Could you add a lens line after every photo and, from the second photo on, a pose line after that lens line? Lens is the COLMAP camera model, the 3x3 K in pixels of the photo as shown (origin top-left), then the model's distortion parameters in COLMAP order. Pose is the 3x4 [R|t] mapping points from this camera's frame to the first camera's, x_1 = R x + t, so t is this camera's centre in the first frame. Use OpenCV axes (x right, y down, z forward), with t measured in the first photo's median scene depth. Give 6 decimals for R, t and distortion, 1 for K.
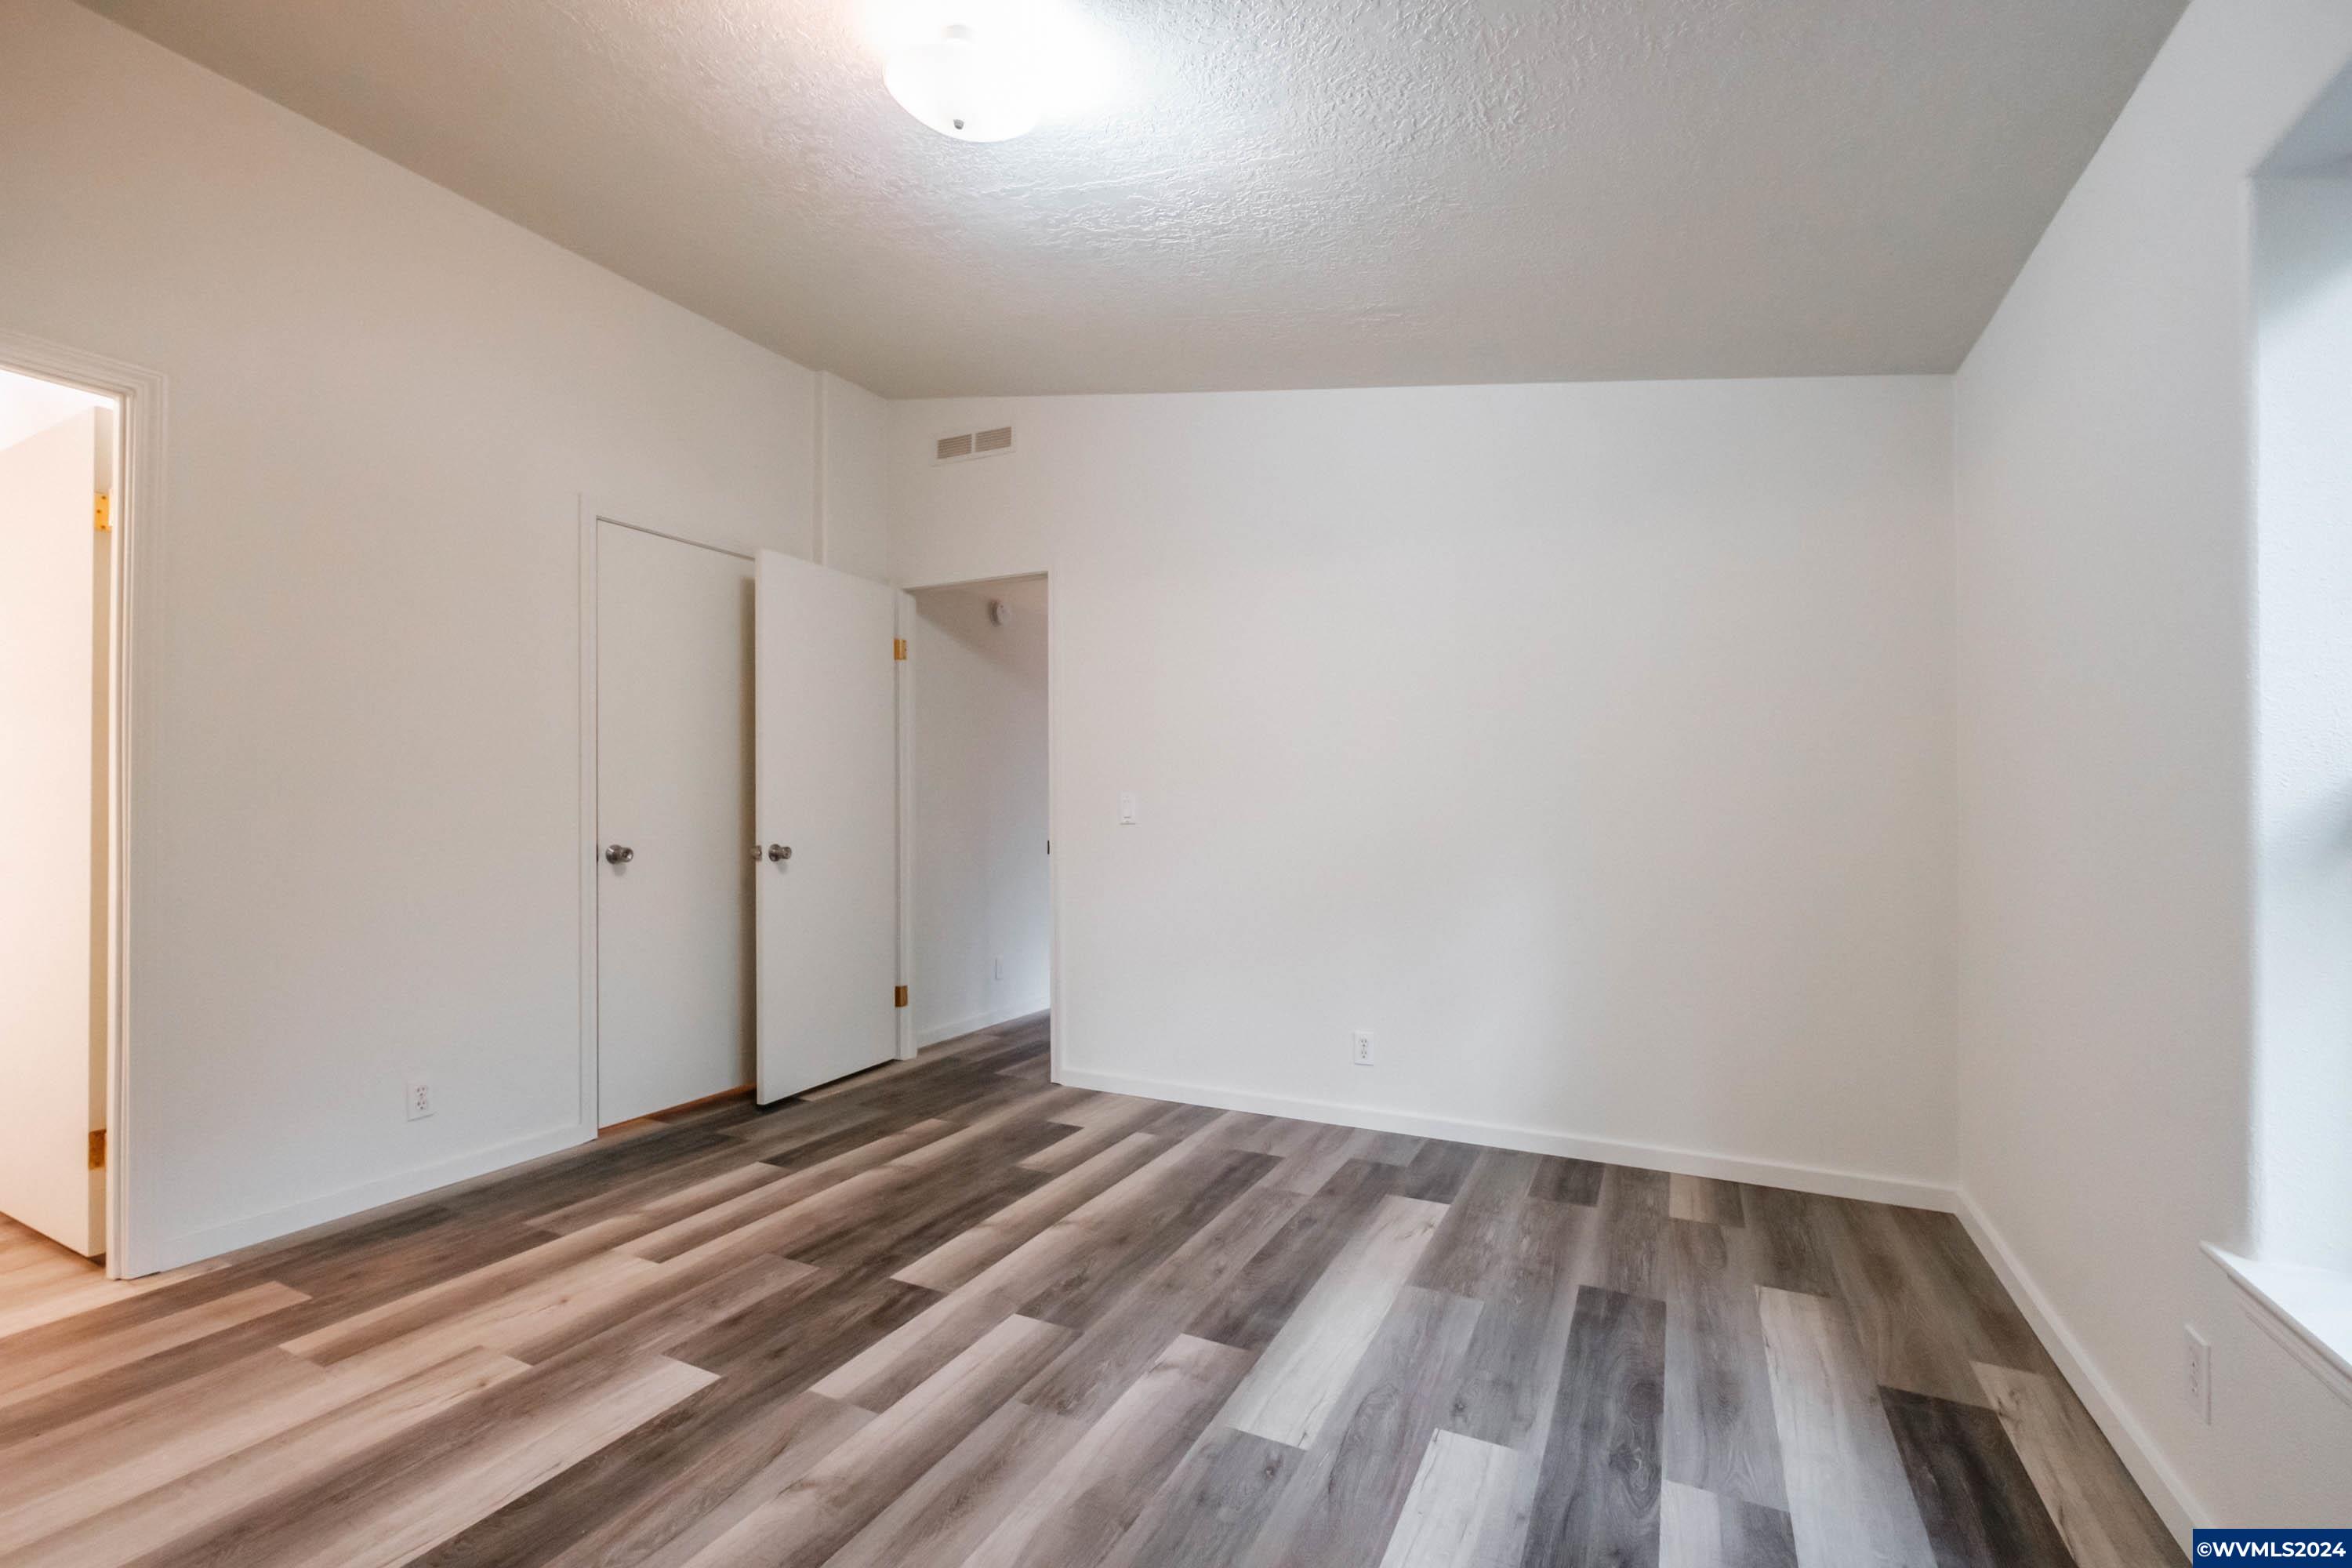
lens RADIAL K [[1023.3, 0, 1162.6], [0, 1023.3, 810.5], [0, 0, 1]] dist [-0.001044, -0.000633]
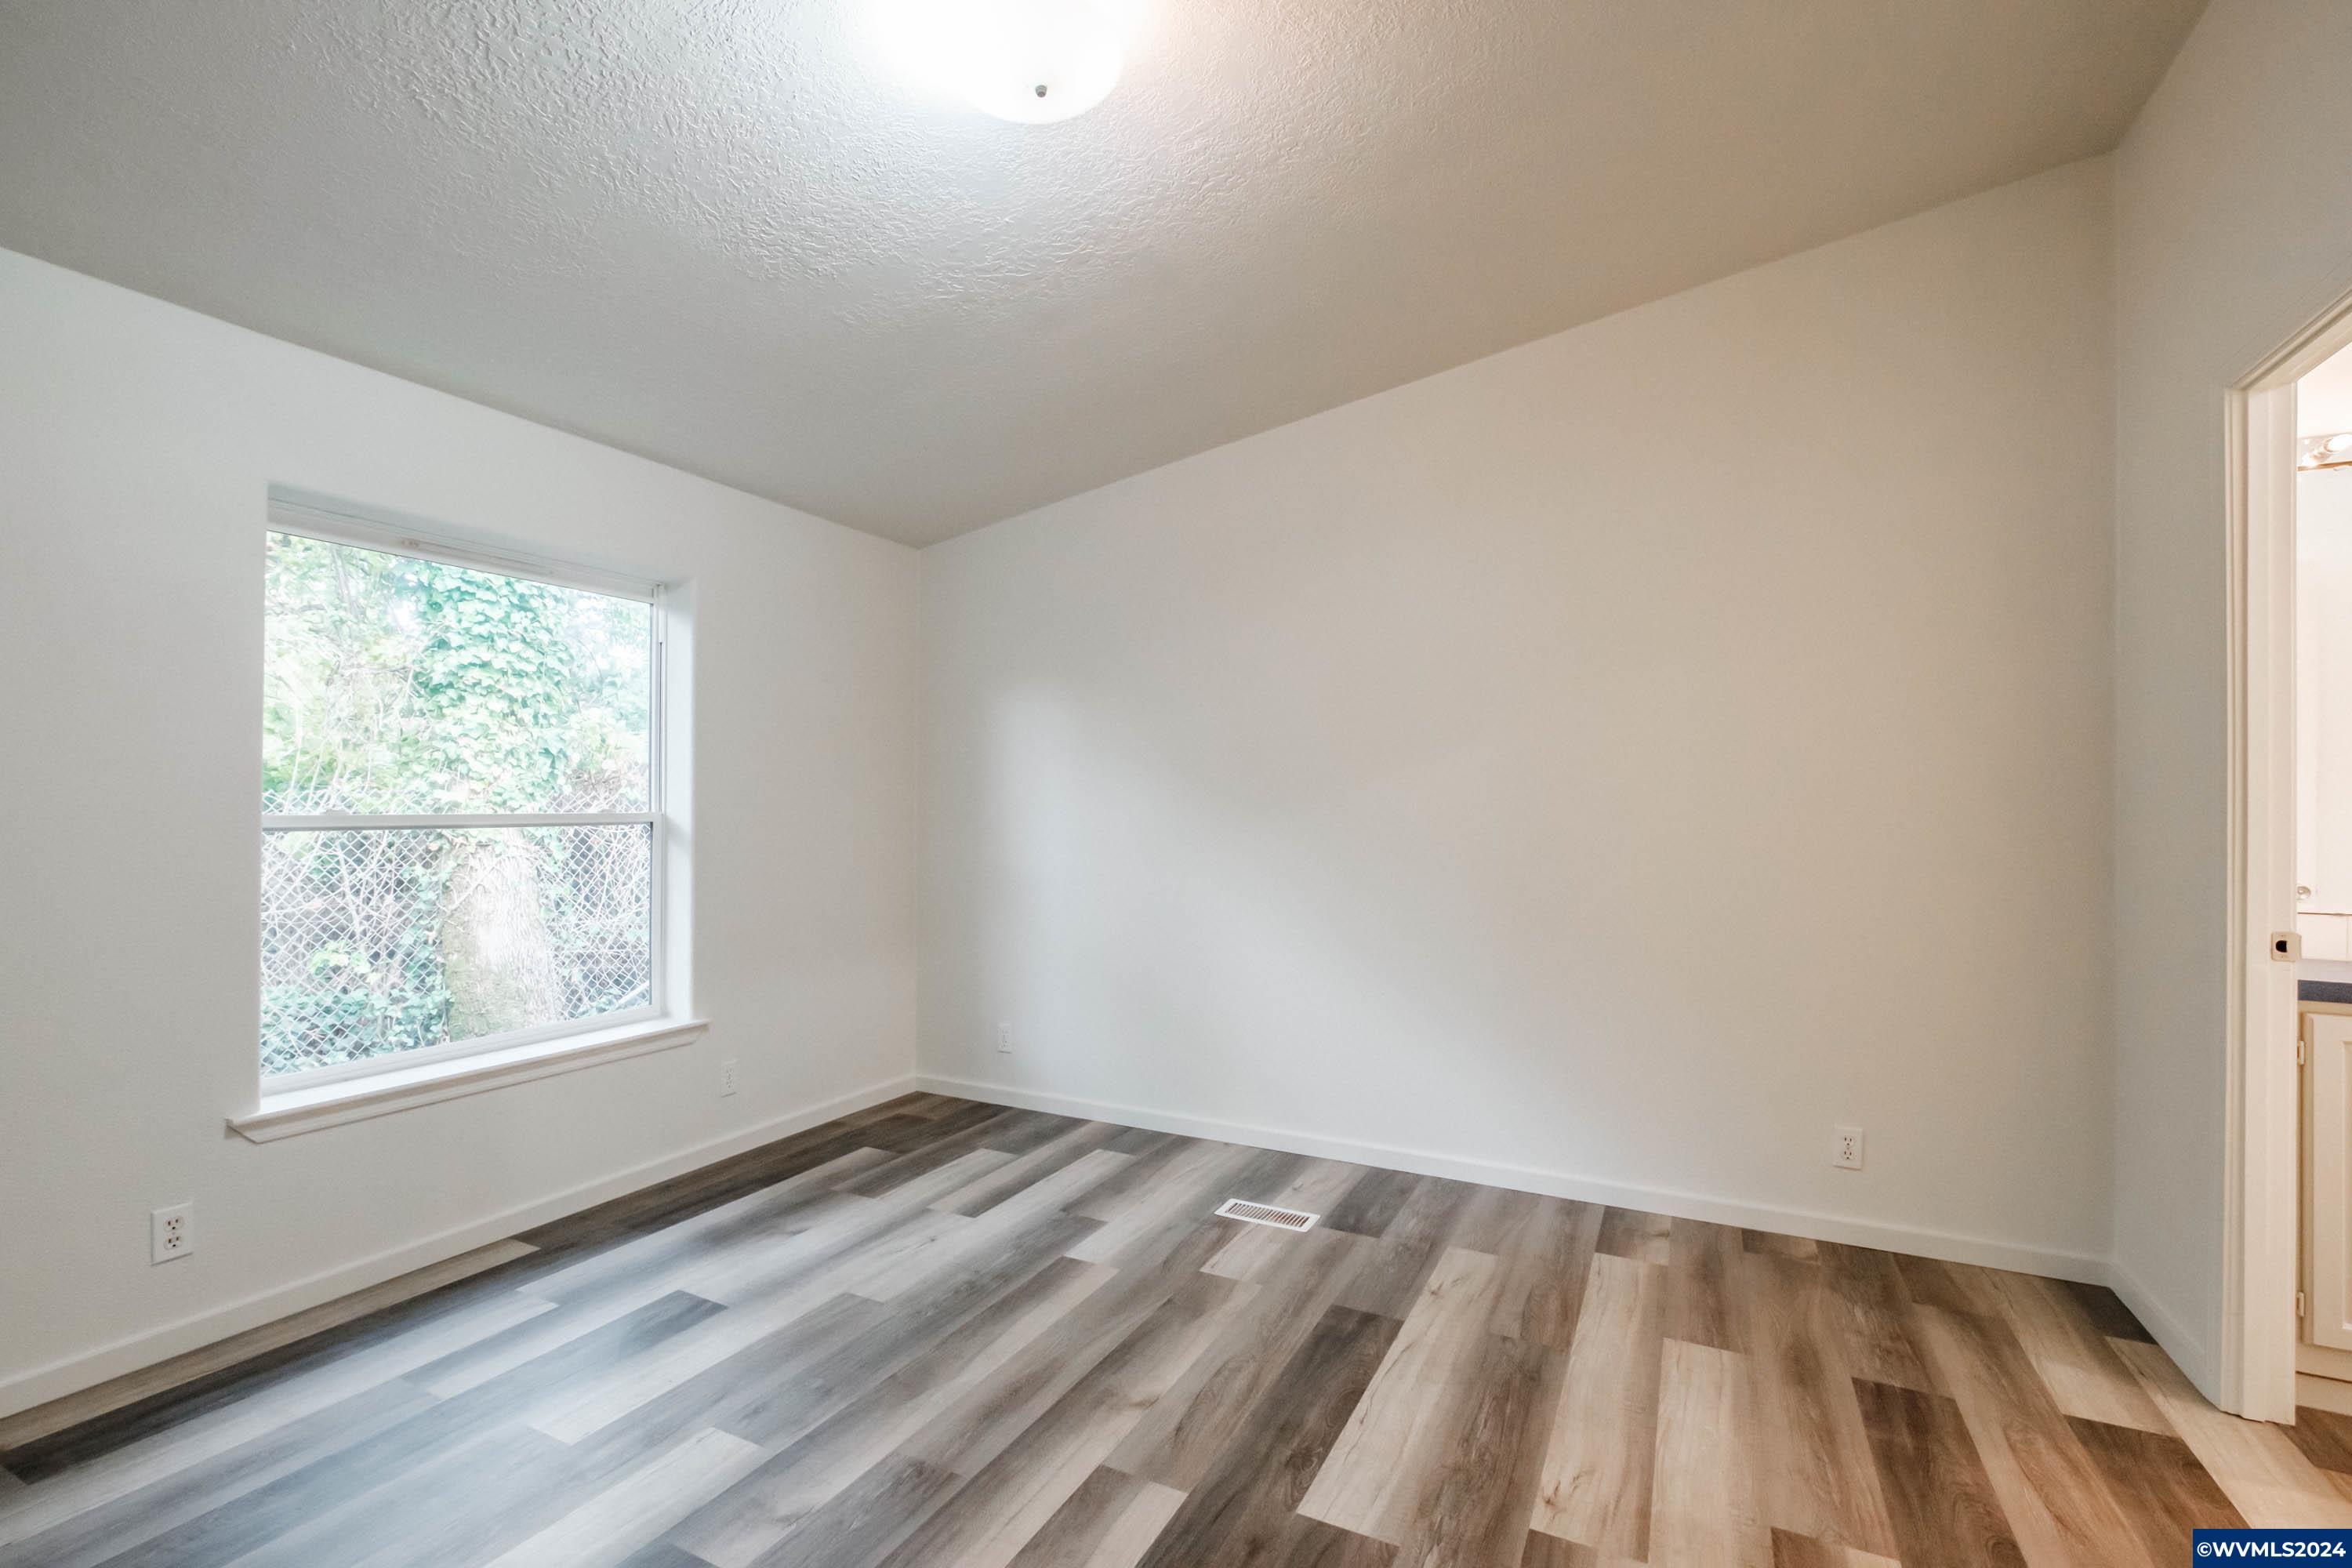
lens RADIAL K [[1023.3, 0, 1162.6], [0, 1023.3, 810.5], [0, 0, 1]] dist [-0.001044, -0.000633]
pose [[-0.999967, -0.006846, 0.004297, -0.259792], [-0.006846, 0.999977, 0.000117, -0.042427], [-0.004298, 0.000088, -0.999991, 1.548572]]
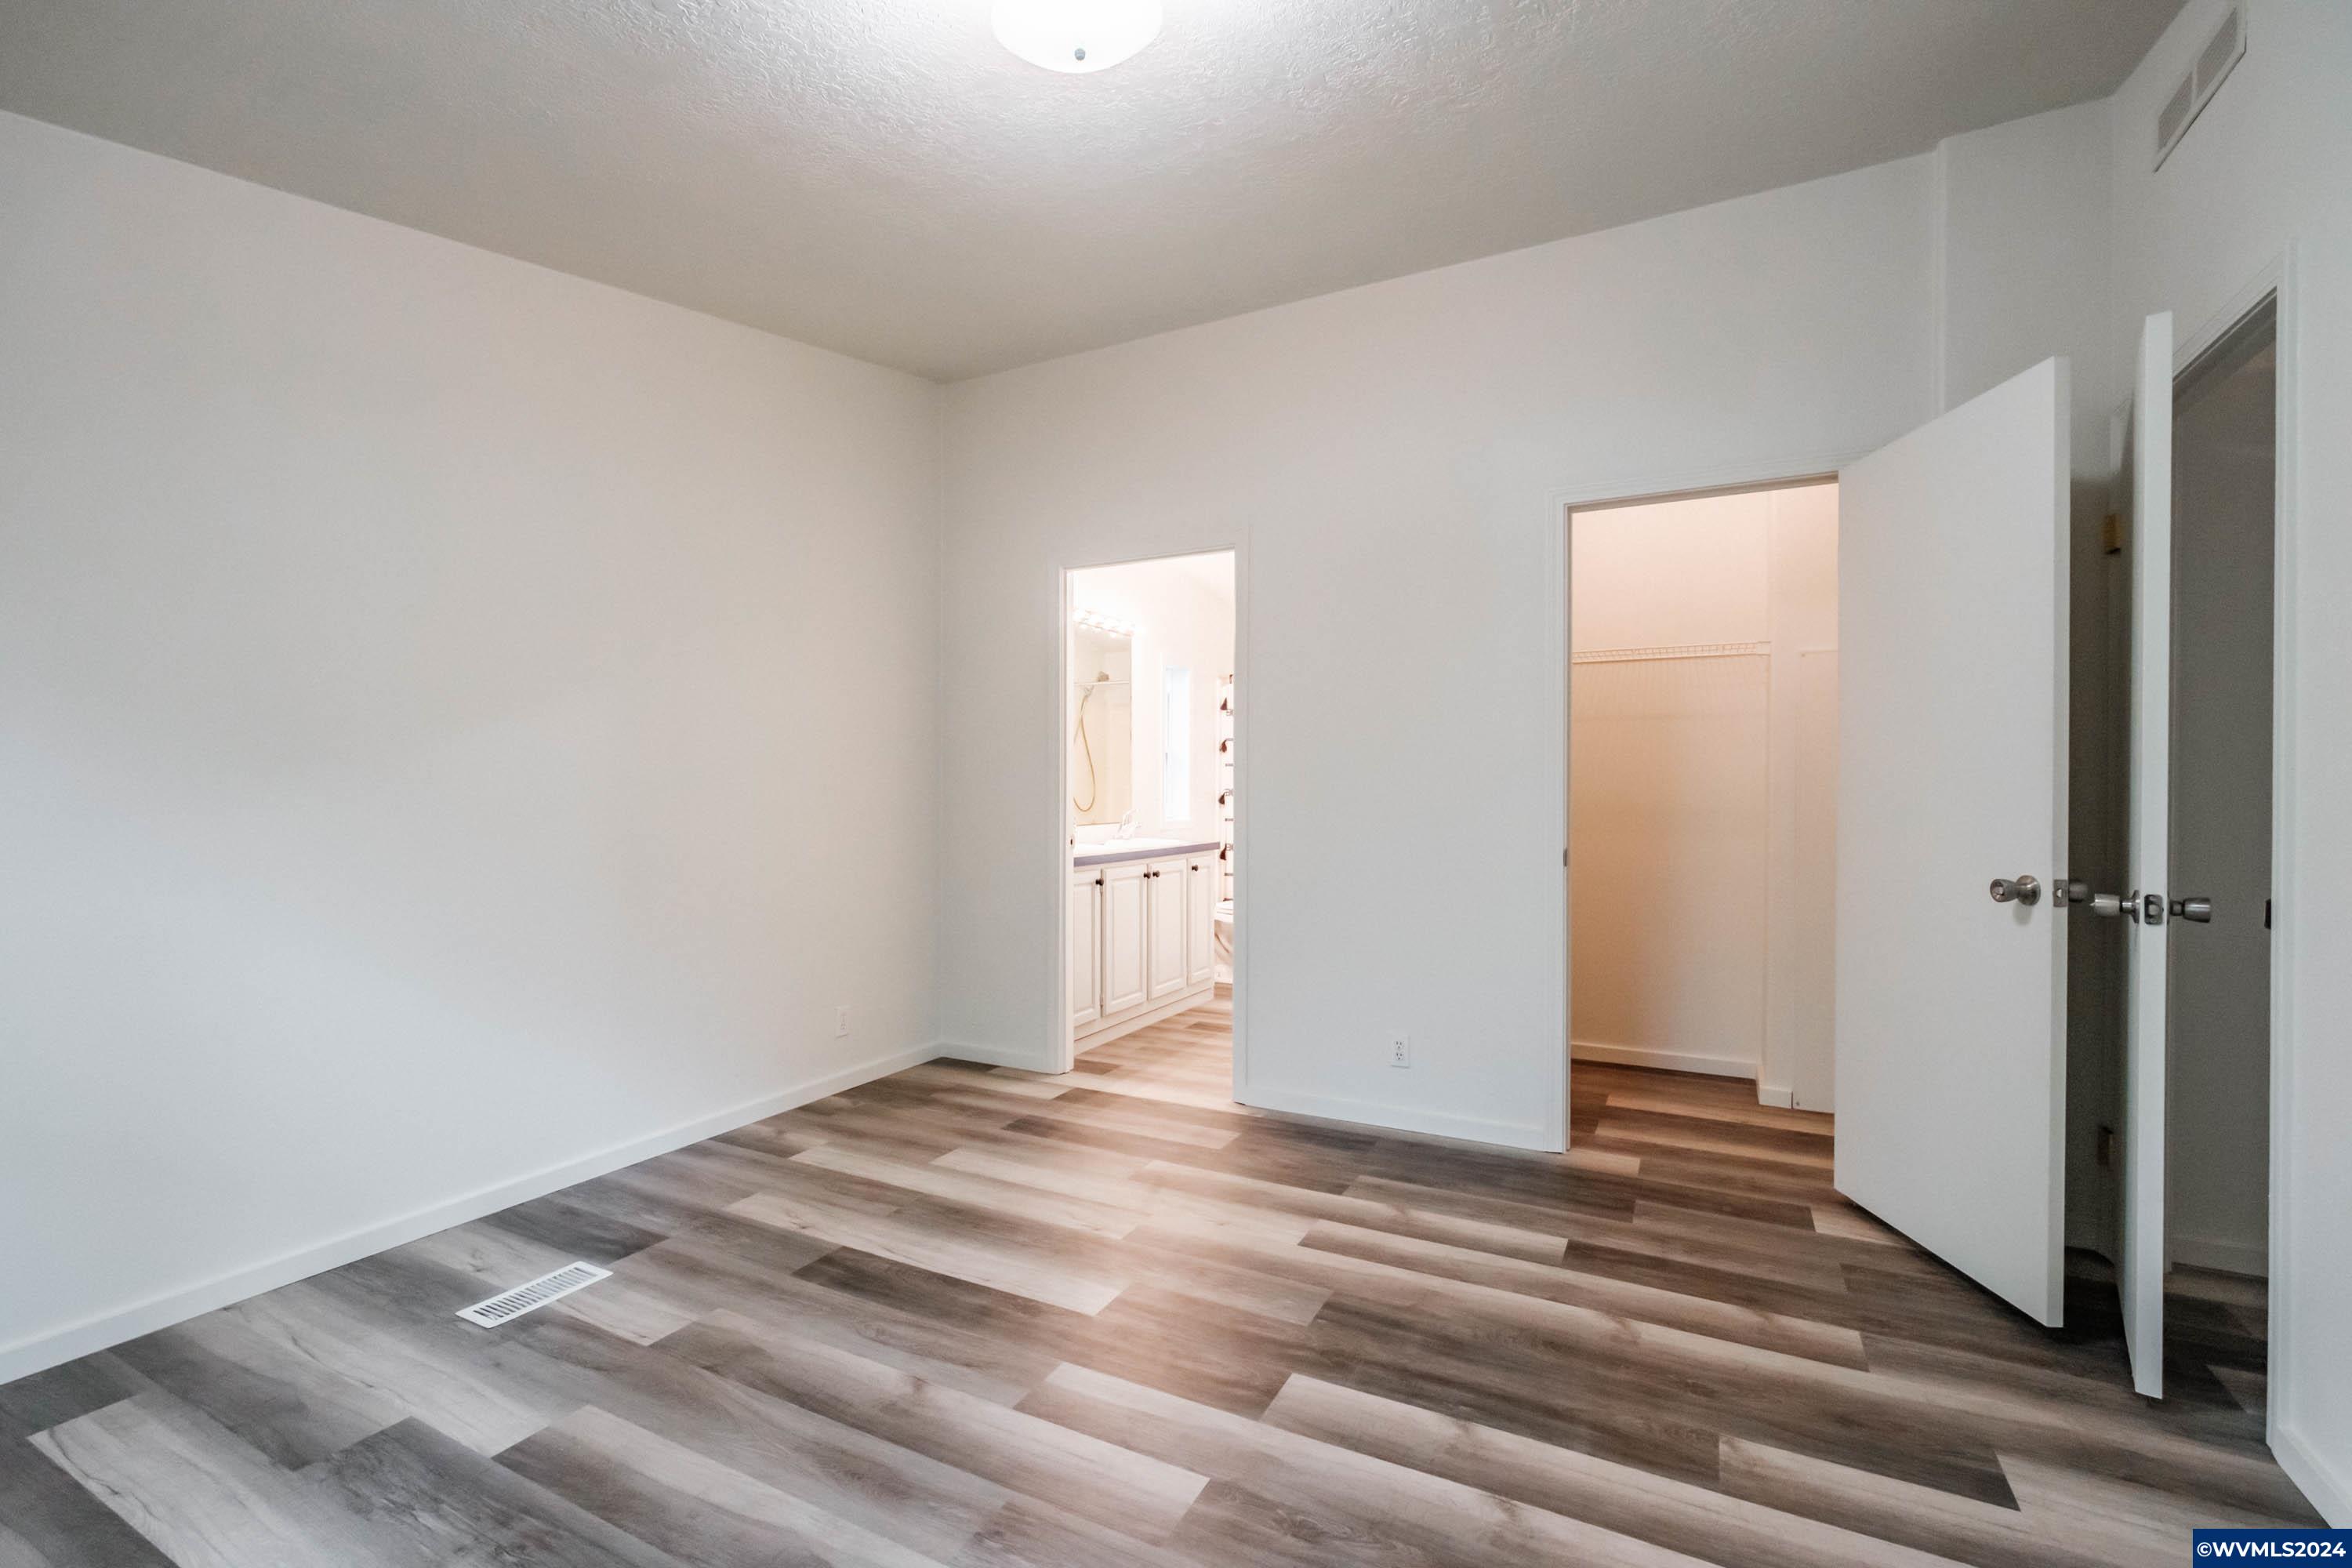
lens RADIAL K [[1023.3, 0, 1162.6], [0, 1023.3, 810.5], [0, 0, 1]] dist [-0.001044, -0.000633]
pose [[-0.022014, 0.018590, -0.999585, 0.572313], [-0.001397, 0.999826, 0.018625, -0.025689], [0.999757, 0.001806, -0.021984, 0.905241]]
